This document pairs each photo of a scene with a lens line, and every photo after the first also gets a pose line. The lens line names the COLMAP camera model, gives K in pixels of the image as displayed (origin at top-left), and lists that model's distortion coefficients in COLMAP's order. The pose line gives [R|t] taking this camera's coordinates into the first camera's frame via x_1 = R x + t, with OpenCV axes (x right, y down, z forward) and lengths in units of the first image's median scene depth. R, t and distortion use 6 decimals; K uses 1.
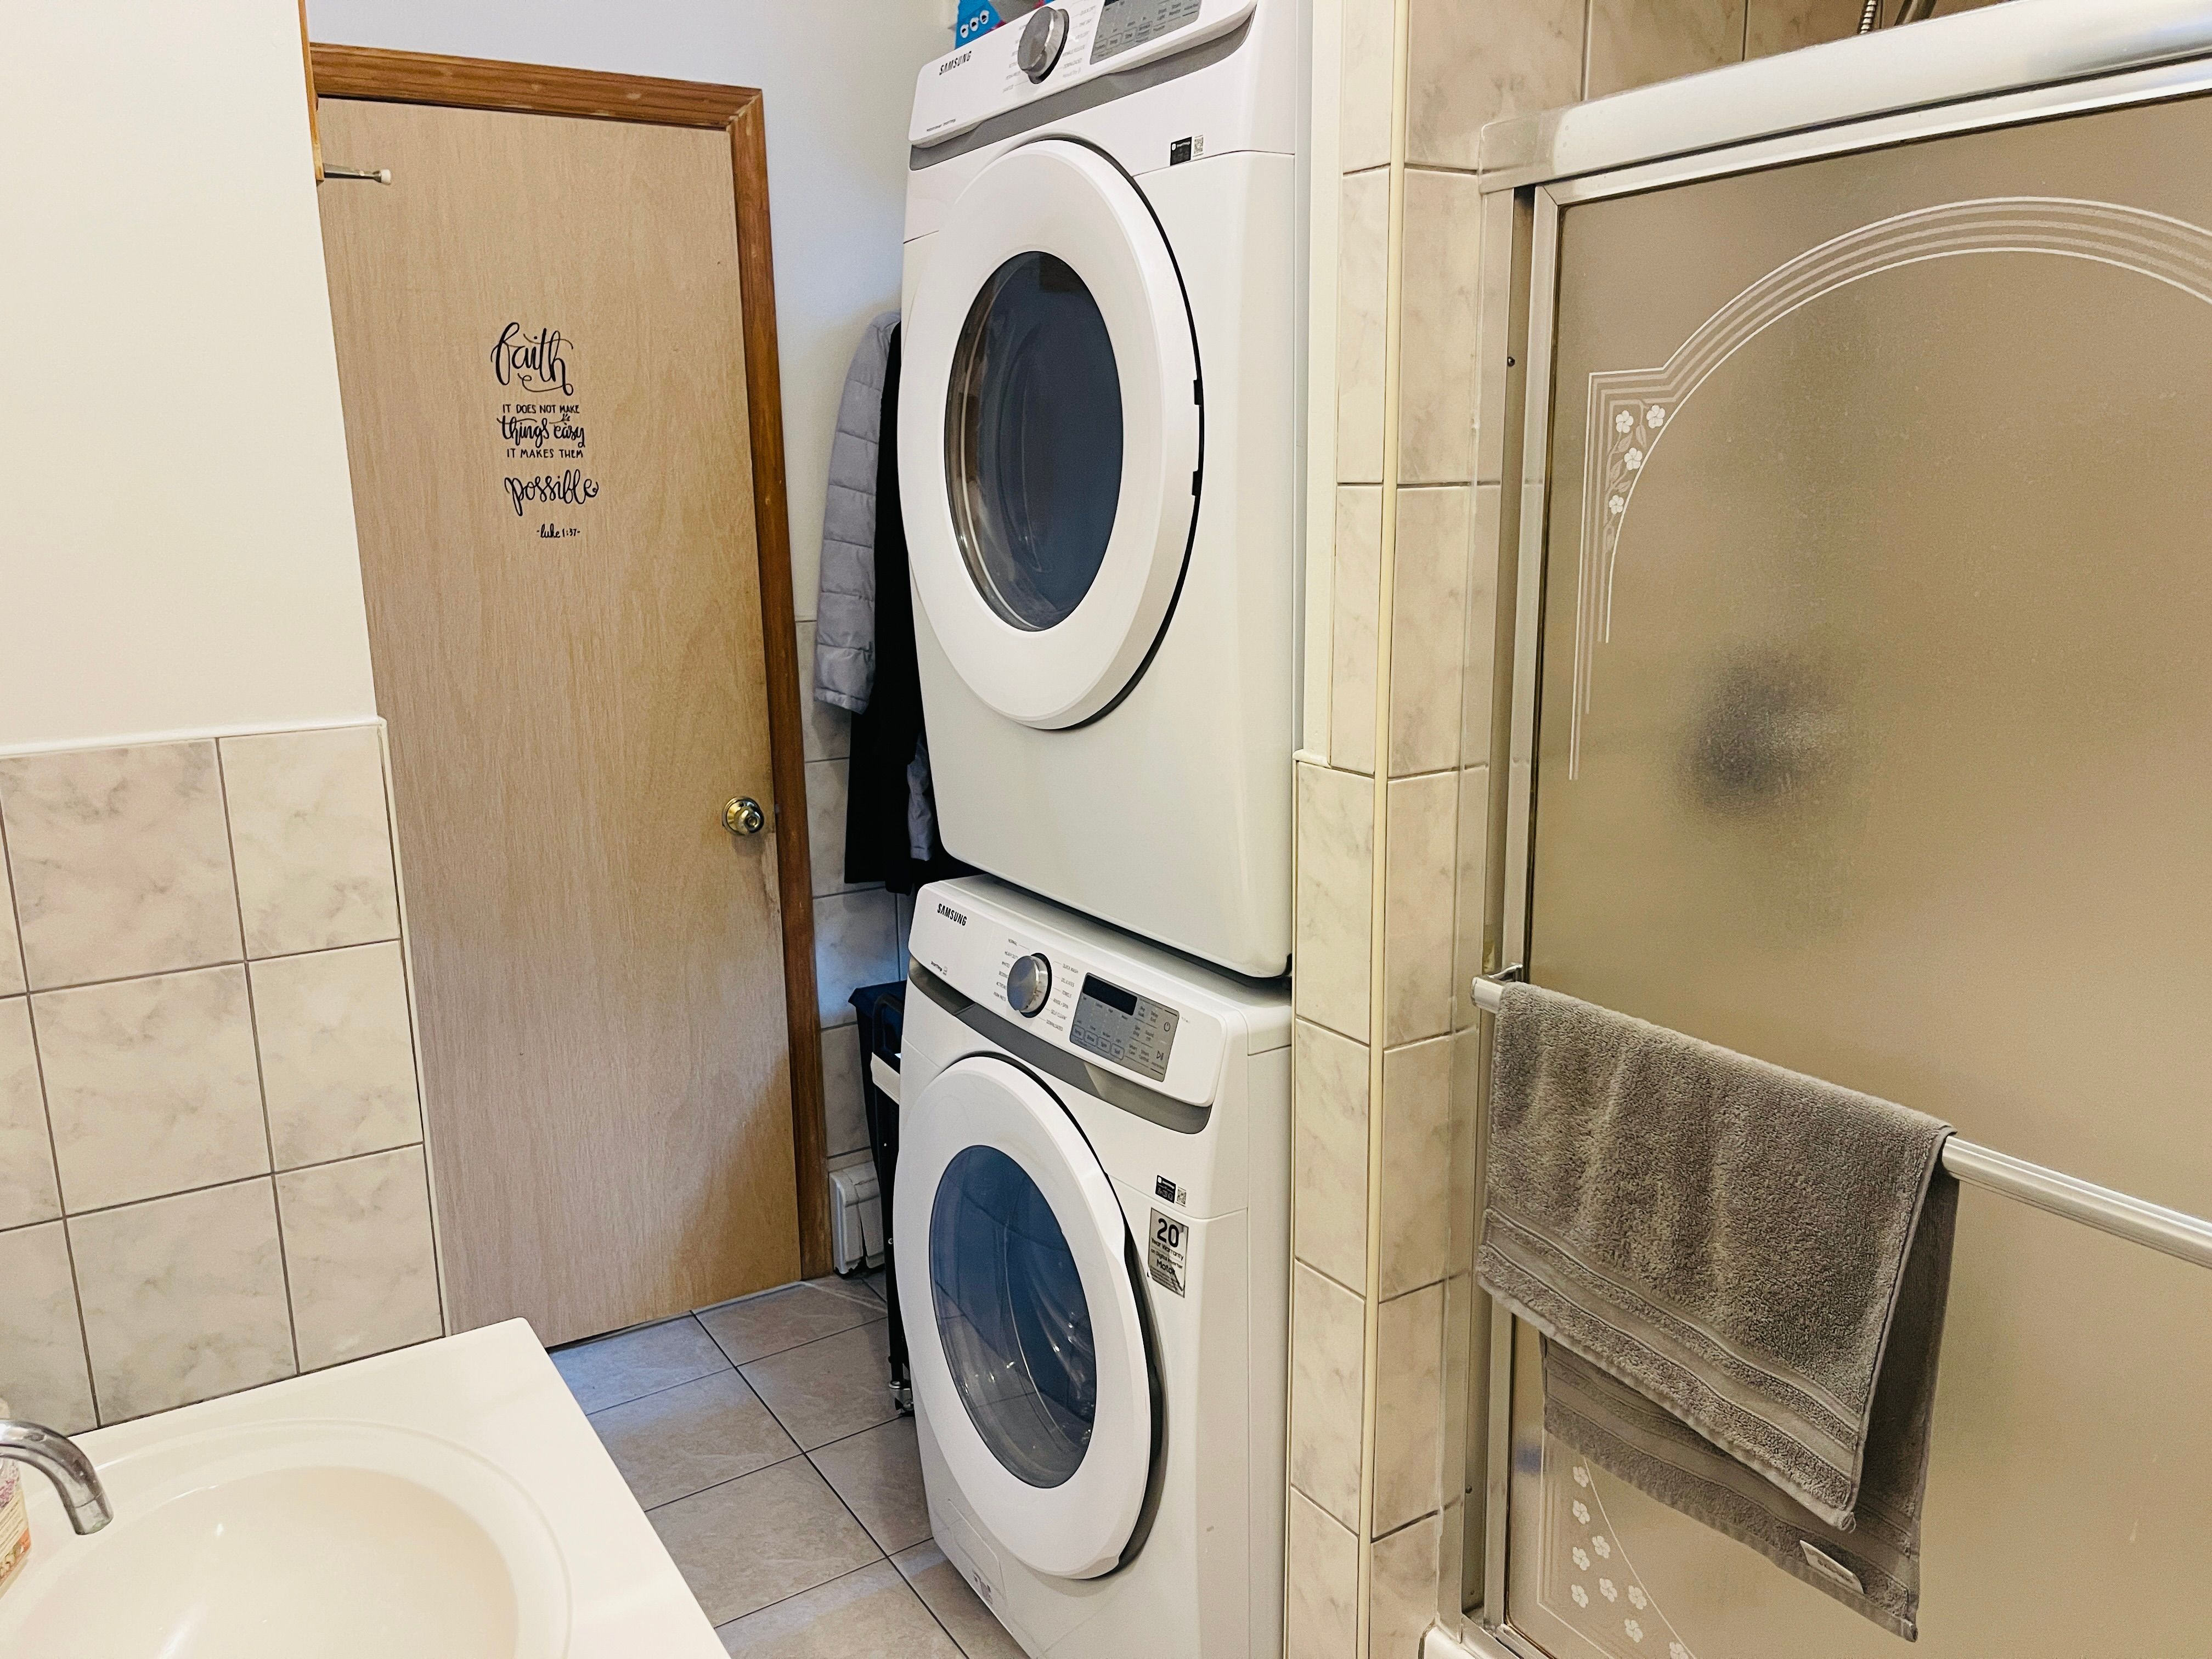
lens RADIAL K [[1681.1, 0, 1109.8], [0, 1681.1, 826.7], [0, 0, 1]] dist [0.063433, -0.079114]
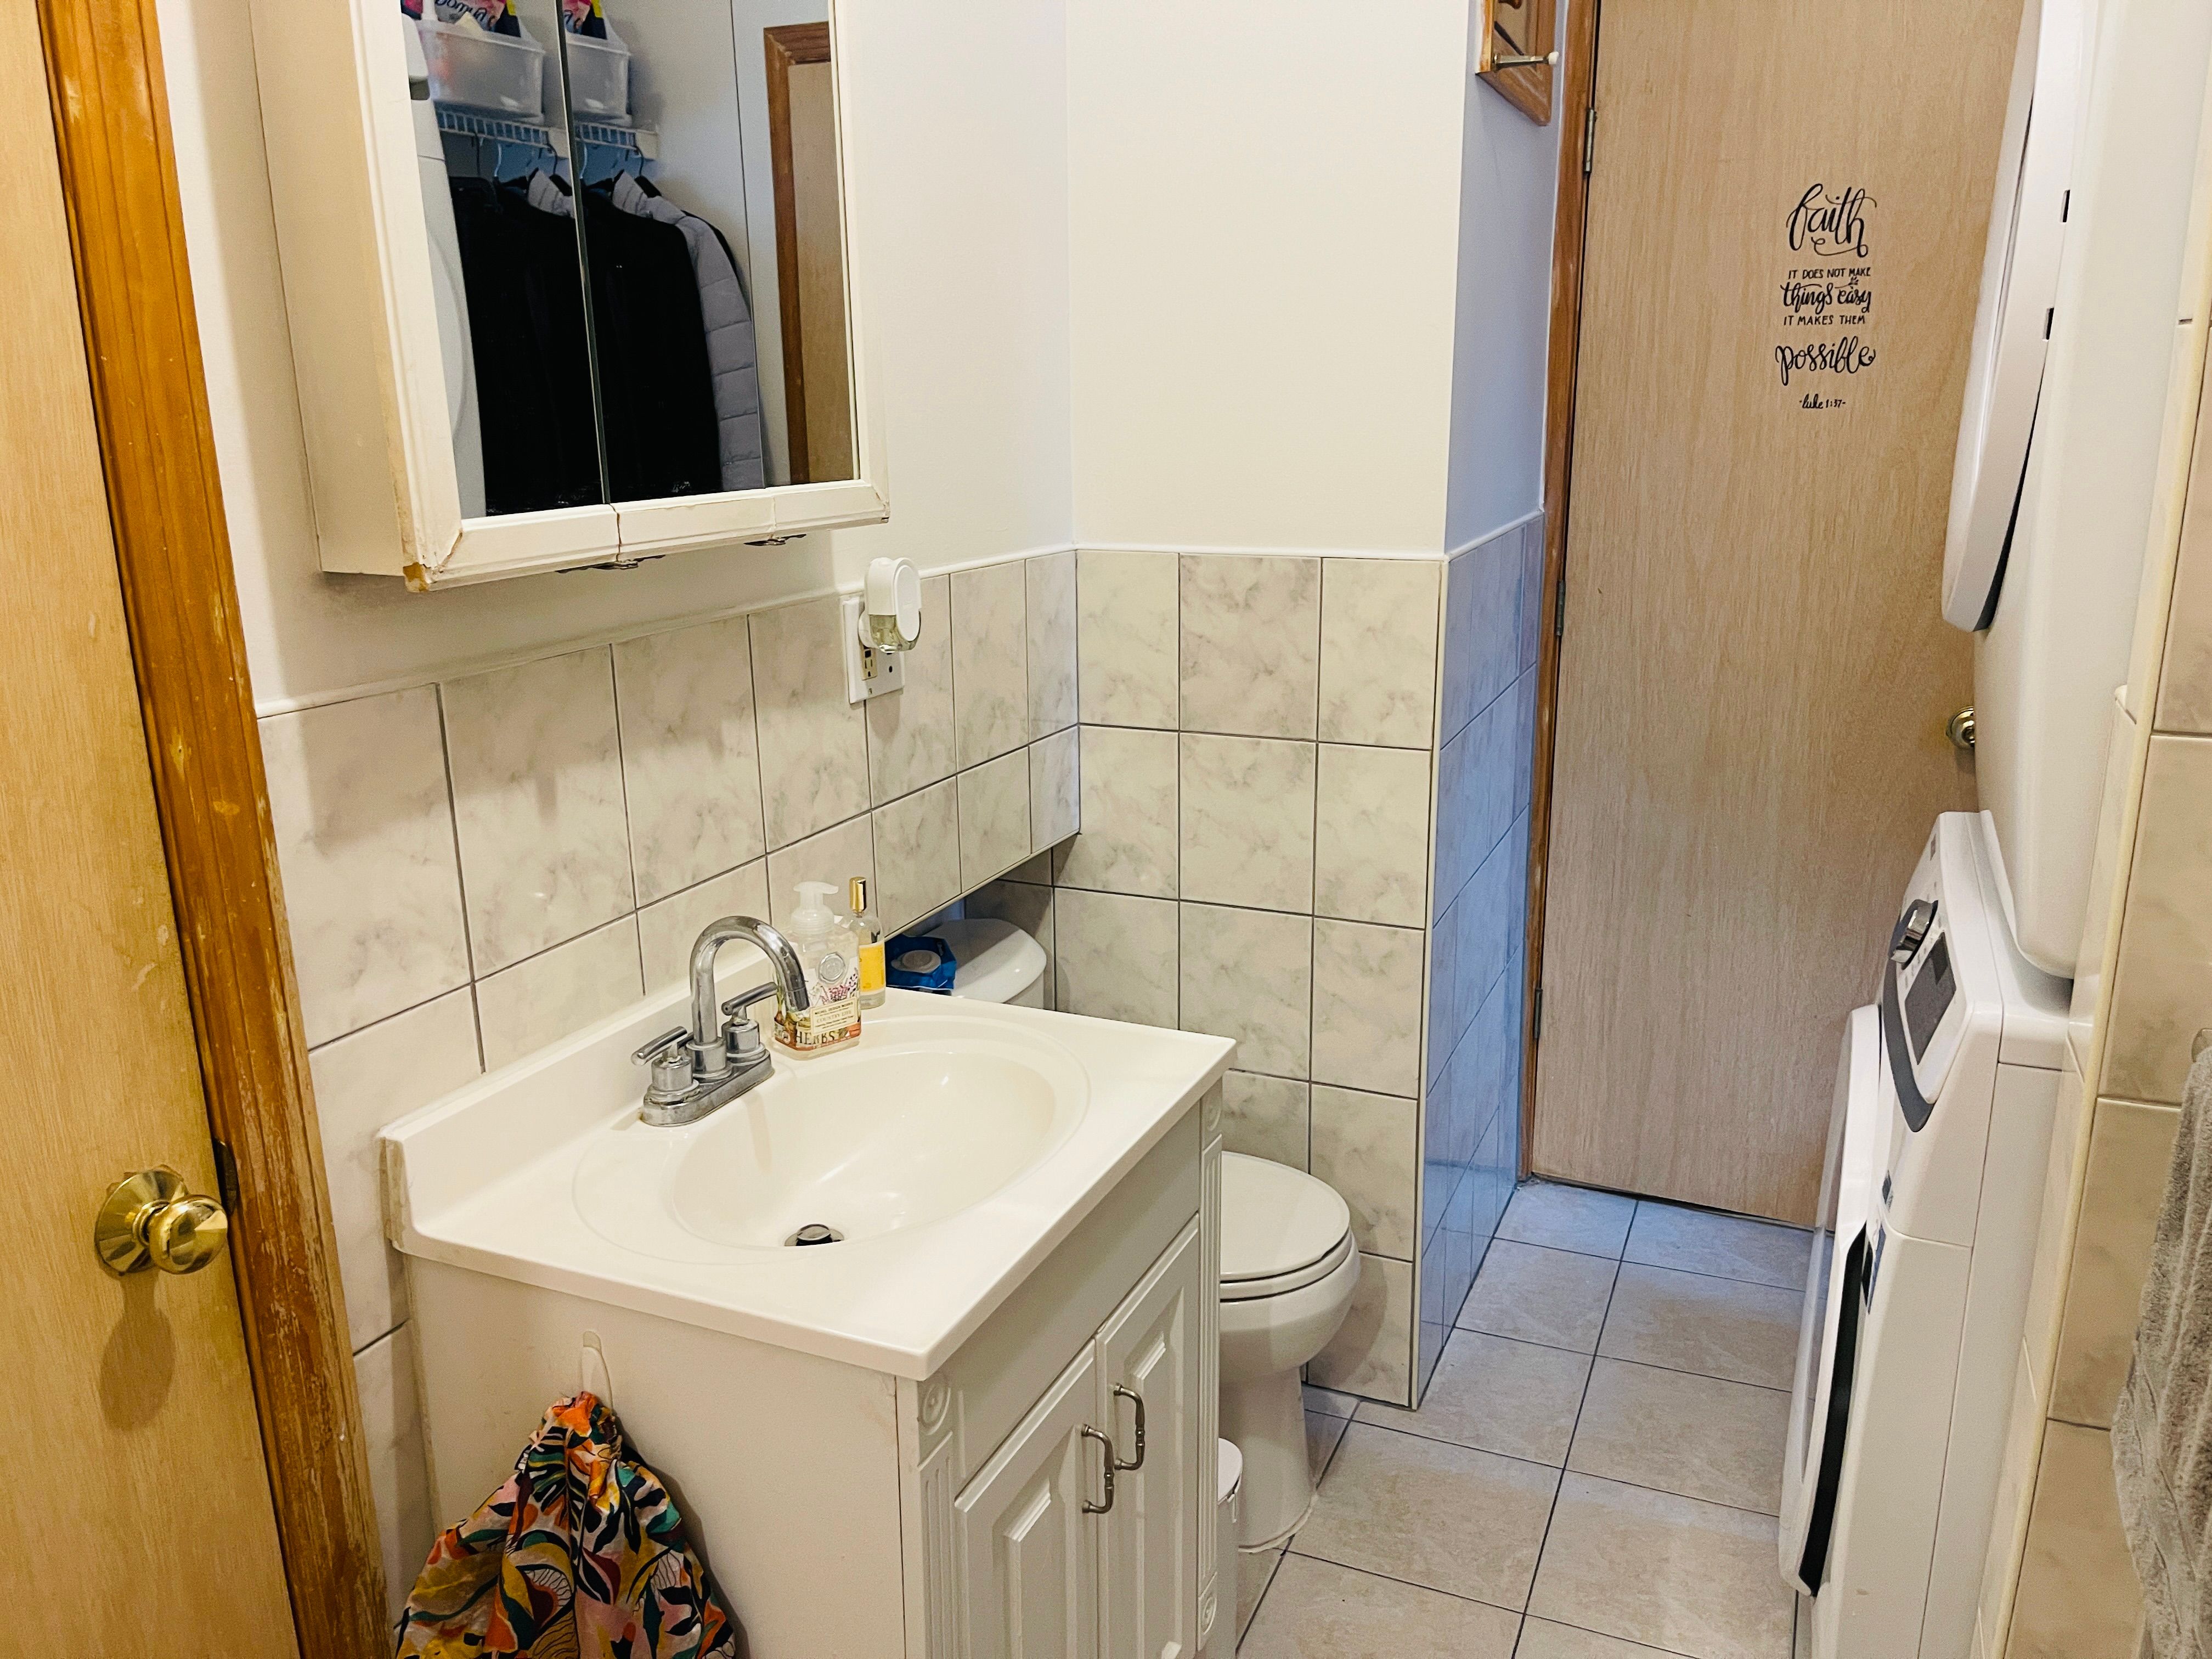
lens RADIAL K [[1681.1, 0, 1127.5], [0, 1681.1, 837.2], [0, 0, 1]] dist [0.063433, -0.079114]
pose [[0.563855, 0.223889, -0.794948, 0.283129], [-0.172654, 0.973240, 0.151641, -0.010477], [0.807625, 0.051747, 0.587421, 0.120225]]
